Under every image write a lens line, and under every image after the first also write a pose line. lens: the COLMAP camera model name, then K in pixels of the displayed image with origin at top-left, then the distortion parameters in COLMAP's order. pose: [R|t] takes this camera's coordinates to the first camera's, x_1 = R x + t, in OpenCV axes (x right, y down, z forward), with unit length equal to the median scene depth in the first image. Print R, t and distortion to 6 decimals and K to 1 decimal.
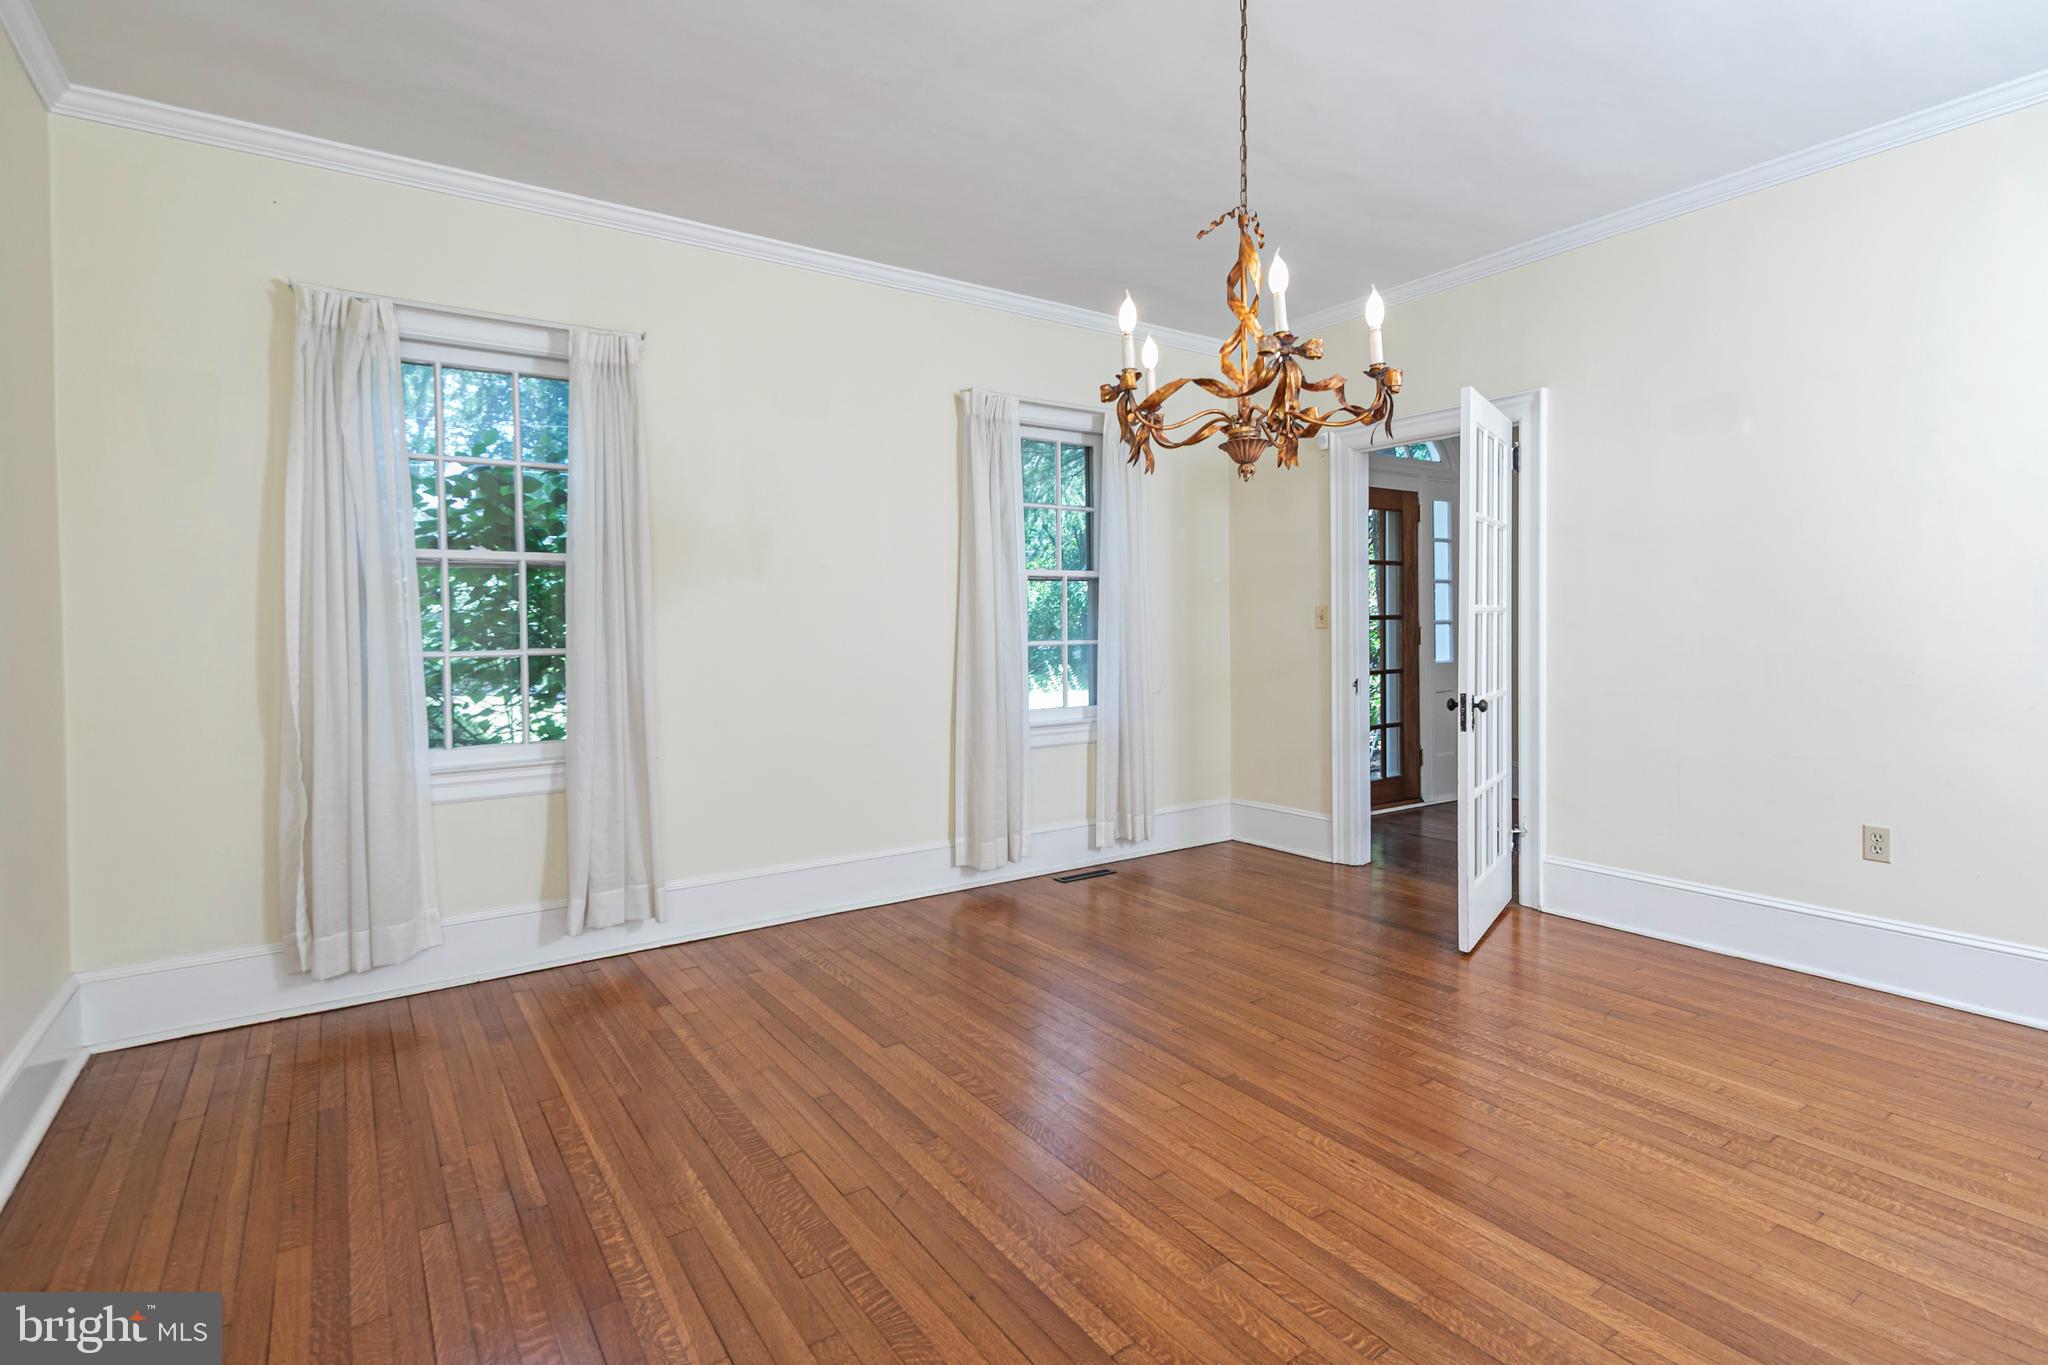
lens RADIAL K [[989.9, 0, 1021.4], [0, 989.9, 672.7], [0, 0, 1]] dist [0.015990, -0.008232]
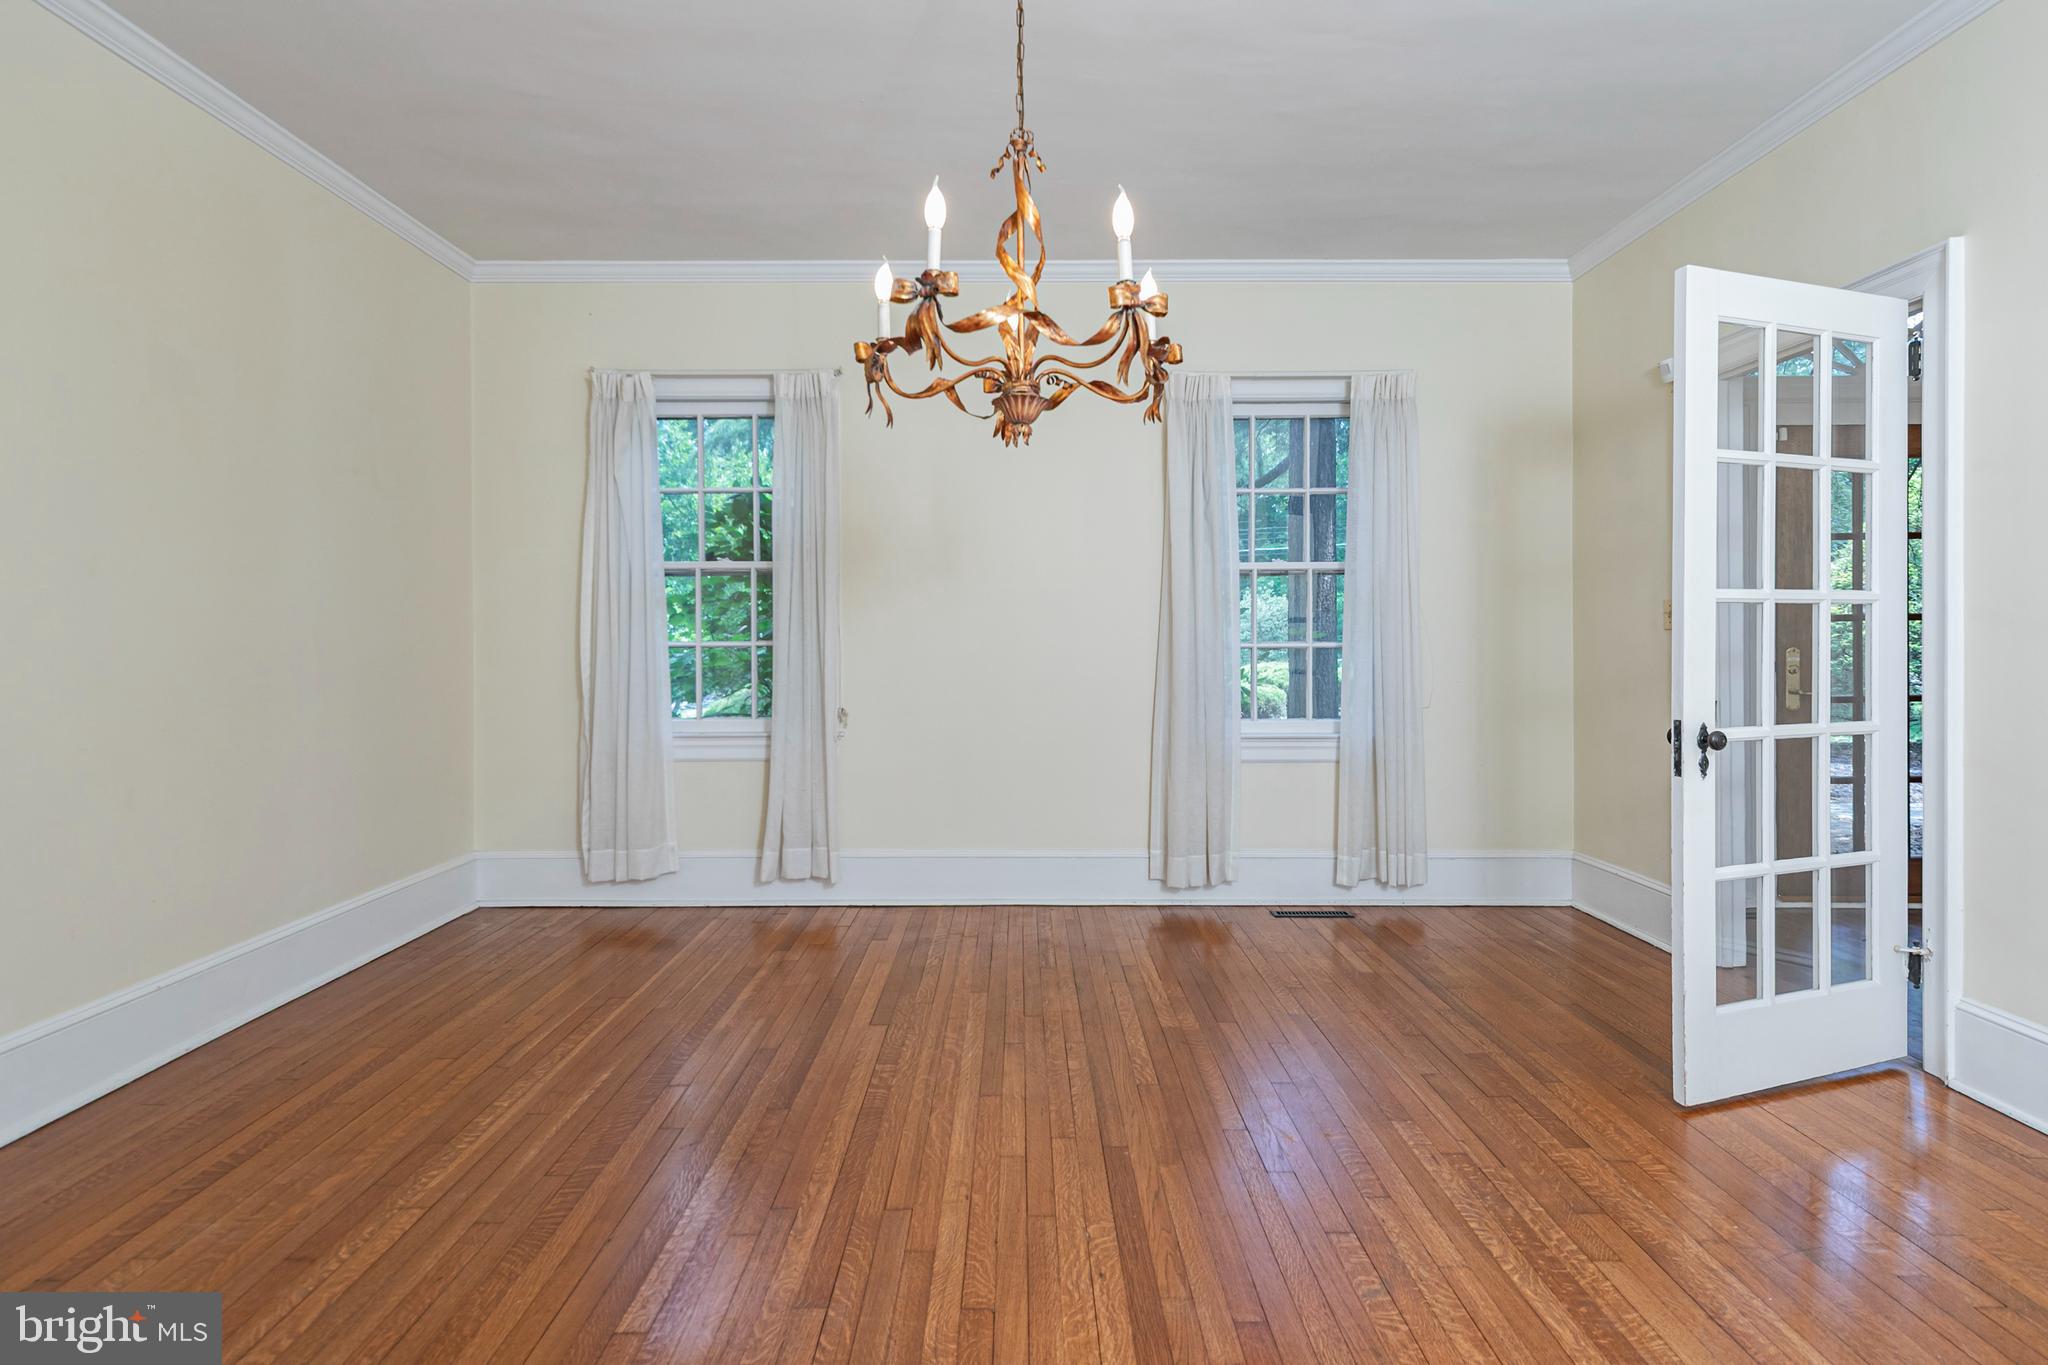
lens RADIAL K [[989.9, 0, 1023.3], [0, 989.9, 677.5], [0, 0, 1]] dist [0.015990, -0.008232]
pose [[0.822200, 0.030721, -0.568370, 0.520011], [-0.033586, 0.999421, 0.005434, 0.002809], [0.568207, 0.014621, 0.822755, 0.210071]]
